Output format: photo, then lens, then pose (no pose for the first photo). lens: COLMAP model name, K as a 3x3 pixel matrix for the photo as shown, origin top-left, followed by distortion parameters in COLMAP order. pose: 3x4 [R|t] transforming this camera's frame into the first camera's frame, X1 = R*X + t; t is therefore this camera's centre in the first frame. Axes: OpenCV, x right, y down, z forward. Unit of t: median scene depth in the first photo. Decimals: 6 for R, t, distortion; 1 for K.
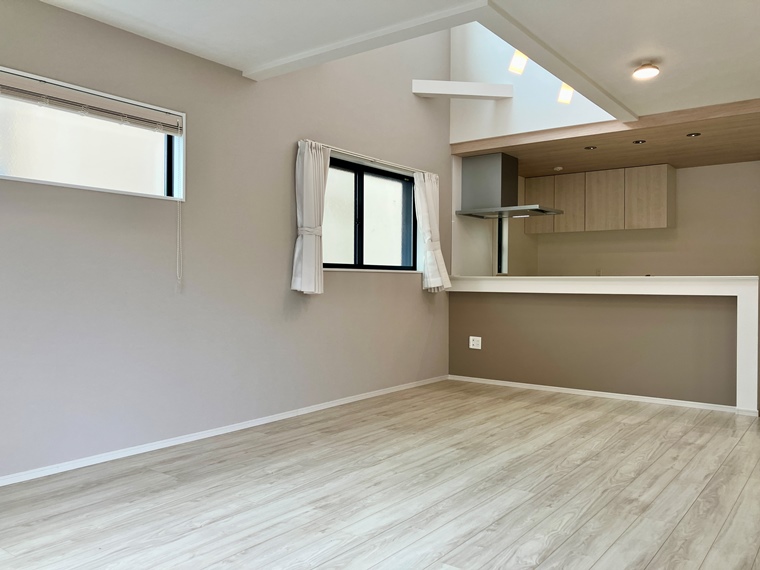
lens RADIAL K [[610.2, 0, 397.7], [0, 610.2, 287.6], [0, 0, 1]] dist [0.042053, -0.053713]
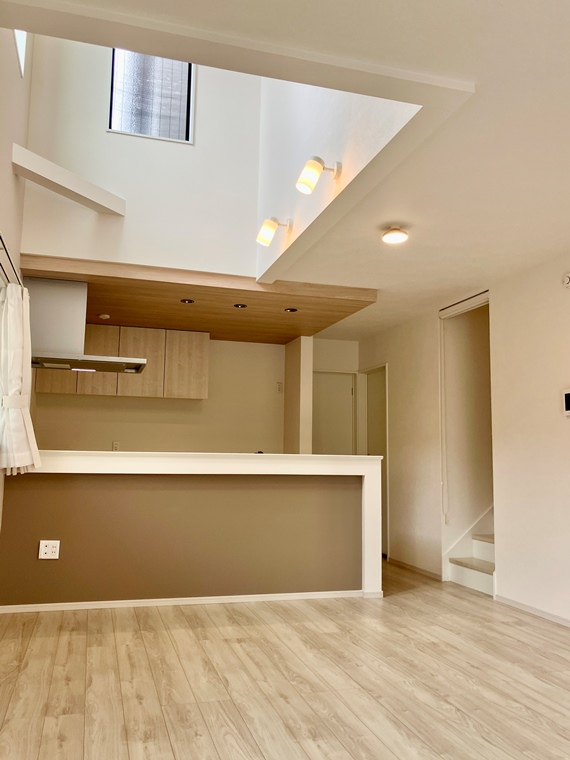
lens RADIAL K [[627.8, 0, 269.7], [0, 627.8, 379.0], [0, 0, 1]] dist [0.068613, -0.069799]
pose [[0.624503, 0.102608, 0.774253, -0.299587], [-0.006837, 0.992013, -0.125951, -0.009920], [-0.780992, 0.073363, 0.620217, 0.391975]]
